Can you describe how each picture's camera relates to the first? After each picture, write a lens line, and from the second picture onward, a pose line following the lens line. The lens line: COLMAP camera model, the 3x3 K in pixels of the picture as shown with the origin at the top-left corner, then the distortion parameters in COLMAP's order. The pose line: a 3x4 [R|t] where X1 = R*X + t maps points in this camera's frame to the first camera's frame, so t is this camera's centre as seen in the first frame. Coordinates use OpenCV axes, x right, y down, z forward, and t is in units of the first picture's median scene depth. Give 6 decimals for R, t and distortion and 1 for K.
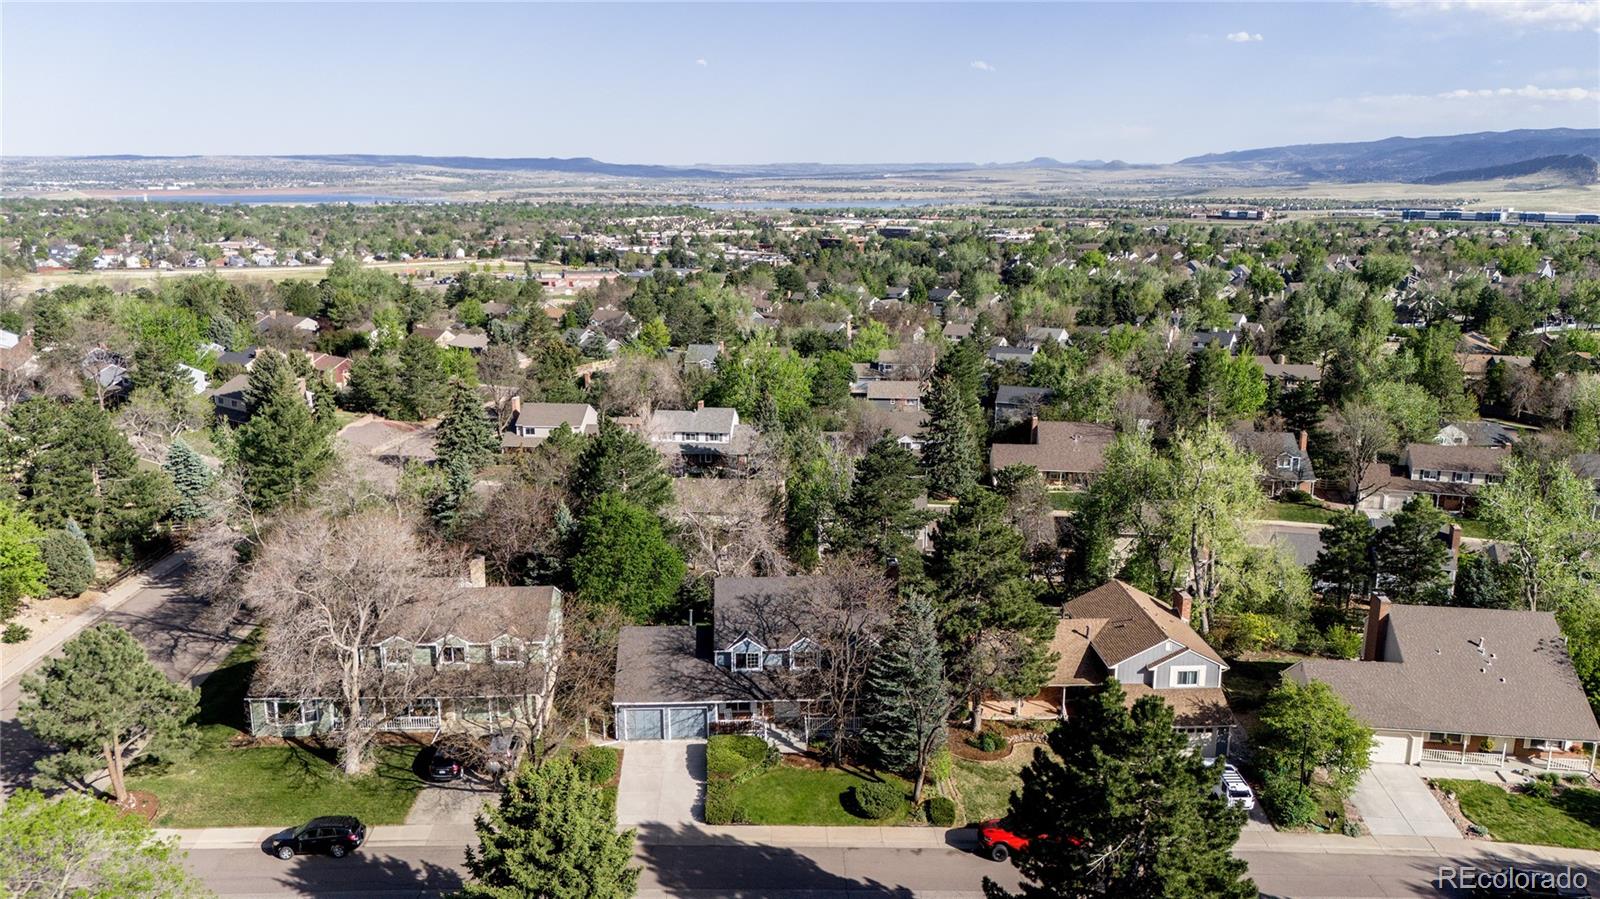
lens RADIAL K [[1159.5, 0, 800.0], [0, 1159.5, 449.5], [0, 0, 1]] dist [0.056523, -0.048157]
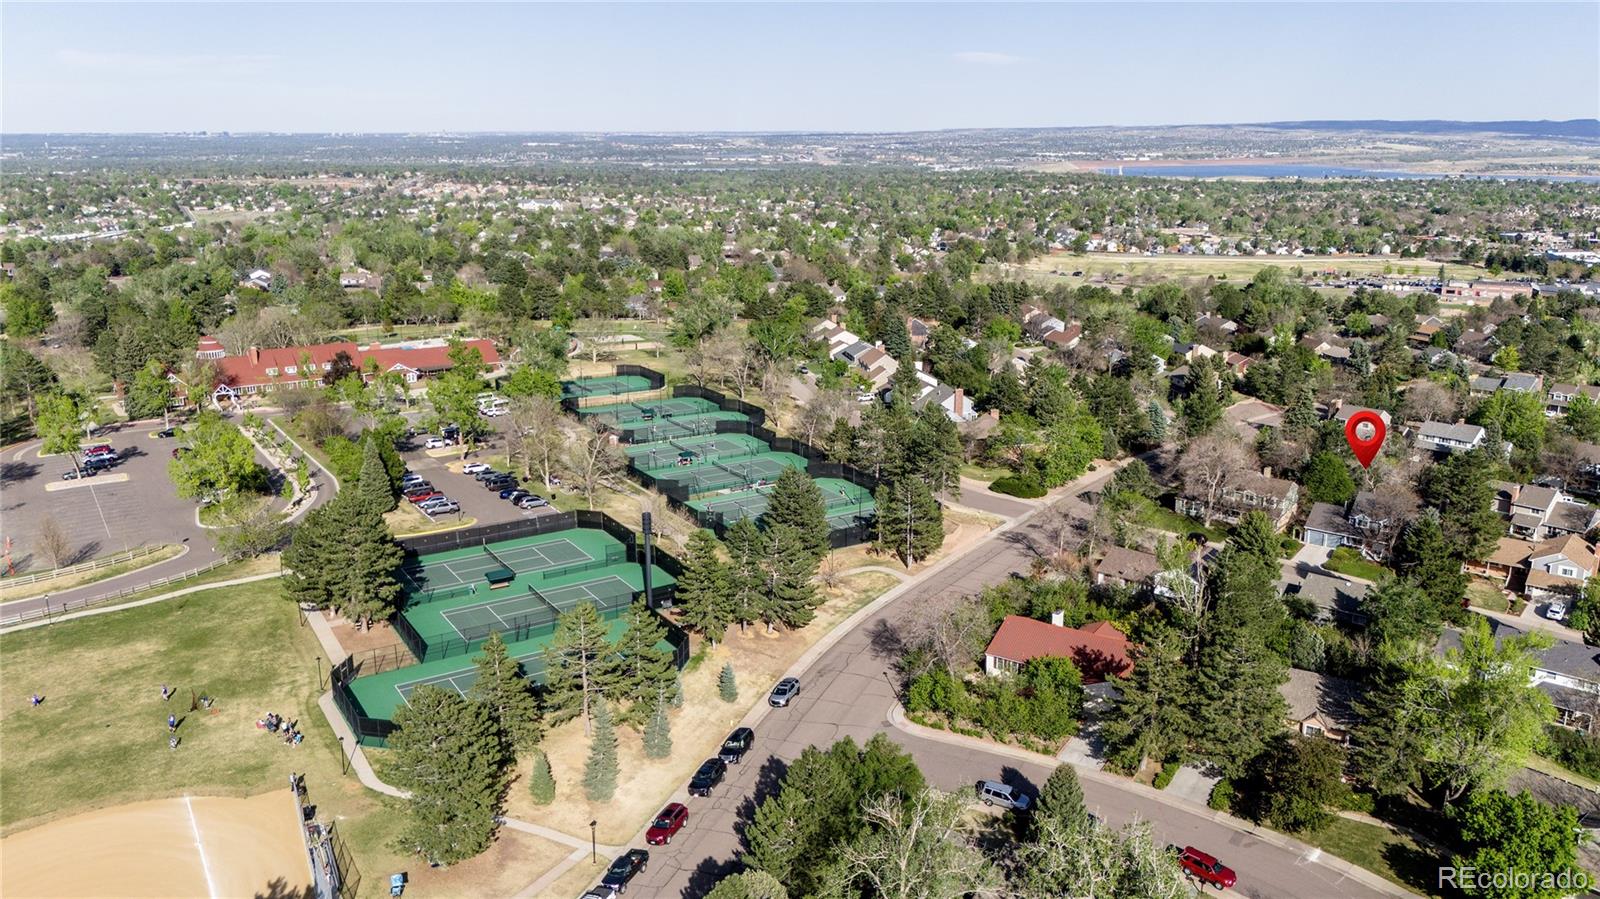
lens RADIAL K [[1177.0, 0, 828.7], [0, 1177.0, 449.3], [0, 0, 1]] dist [0.005523, -0.000481]
pose [[0.742933, 0.165409, -0.648606, 0.155998], [-0.148992, 0.985542, 0.080675, -0.001744], [0.652573, 0.036701, 0.756837, -0.363143]]
